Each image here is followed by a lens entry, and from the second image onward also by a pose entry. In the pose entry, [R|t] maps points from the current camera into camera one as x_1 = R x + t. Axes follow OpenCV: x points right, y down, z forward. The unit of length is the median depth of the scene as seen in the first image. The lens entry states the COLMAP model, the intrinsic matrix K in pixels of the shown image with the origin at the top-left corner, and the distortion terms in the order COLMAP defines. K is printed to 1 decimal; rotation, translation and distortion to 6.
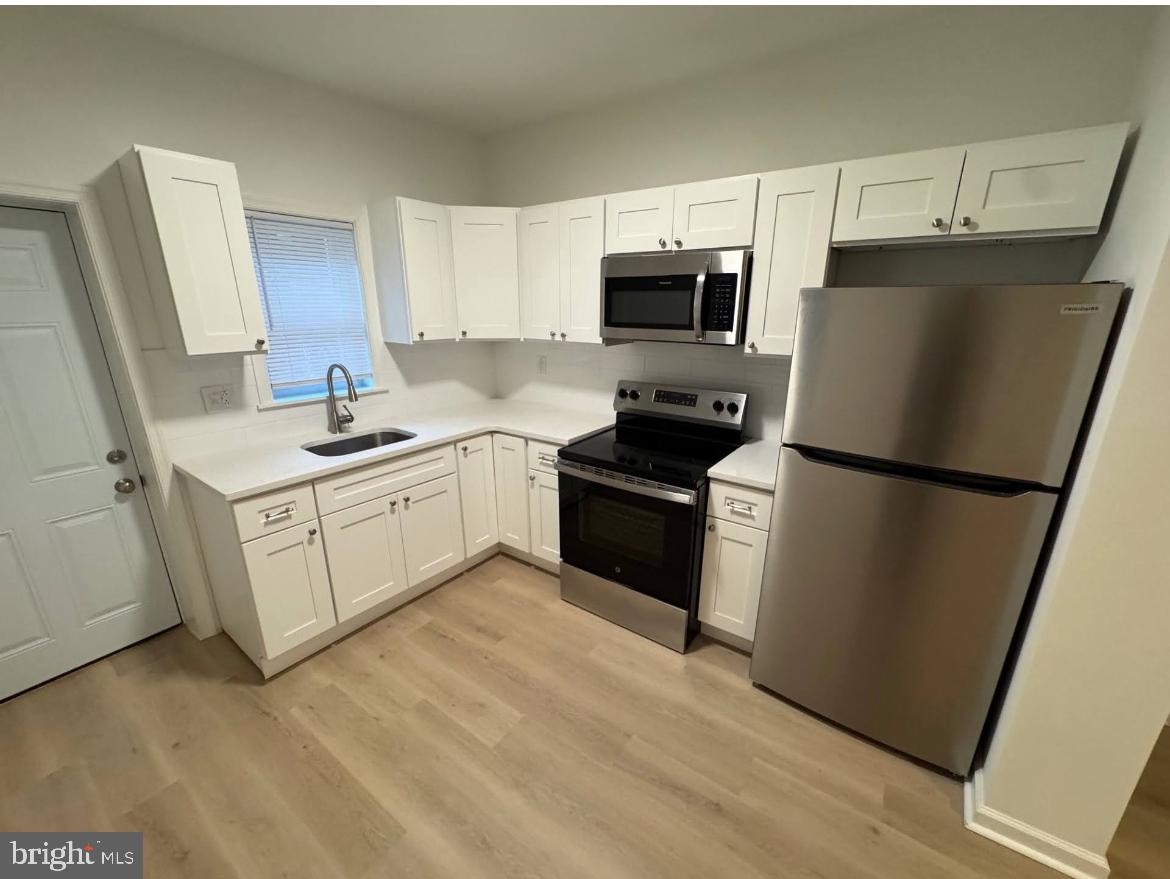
lens RADIAL K [[466.8, 0, 584.1], [0, 466.8, 442.9], [0, 0, 1]] dist [-0.001115, 0.000386]
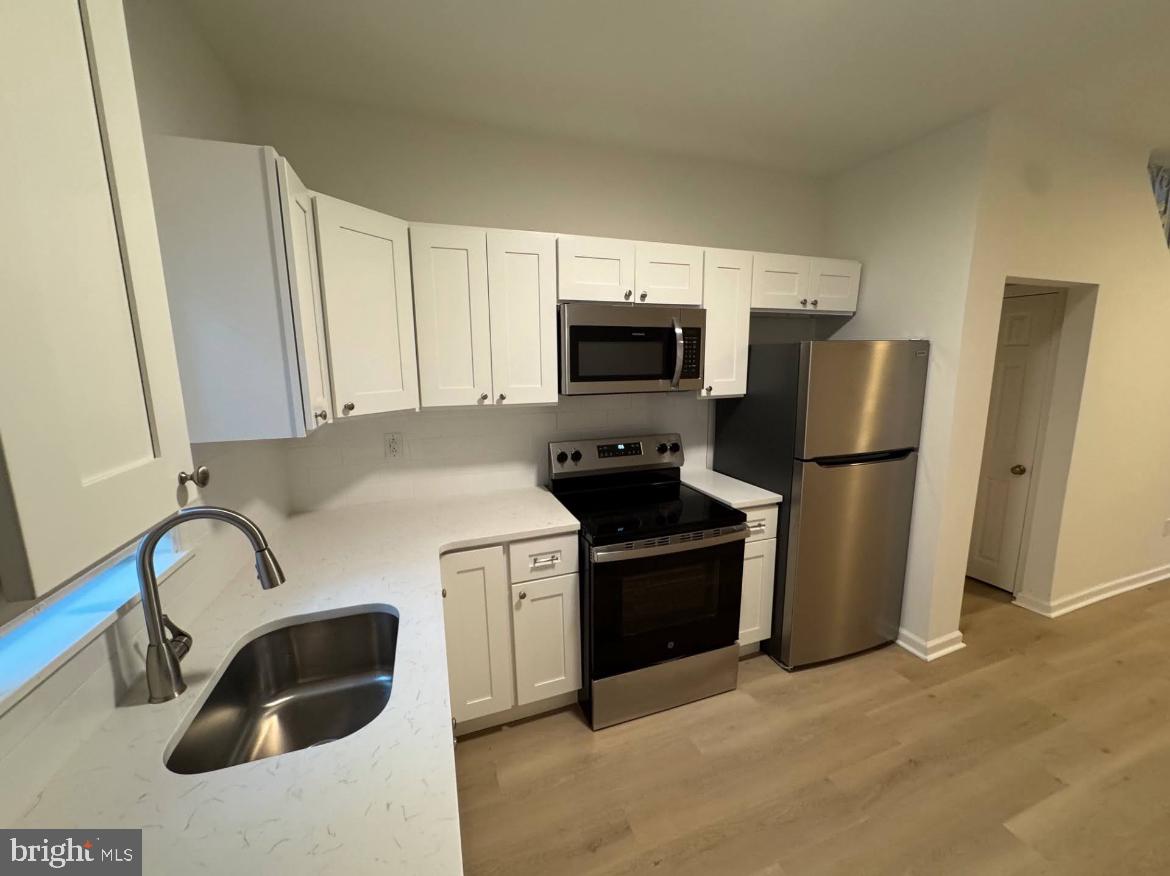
lens RADIAL K [[466.8, 0, 587.3], [0, 466.8, 437.4], [0, 0, 1]] dist [-0.001115, 0.000386]
pose [[0.563302, -0.147478, 0.812983, -0.719345], [0.250070, 0.968225, 0.002371, -0.161530], [-0.787500, 0.201967, 0.582283, 0.557274]]
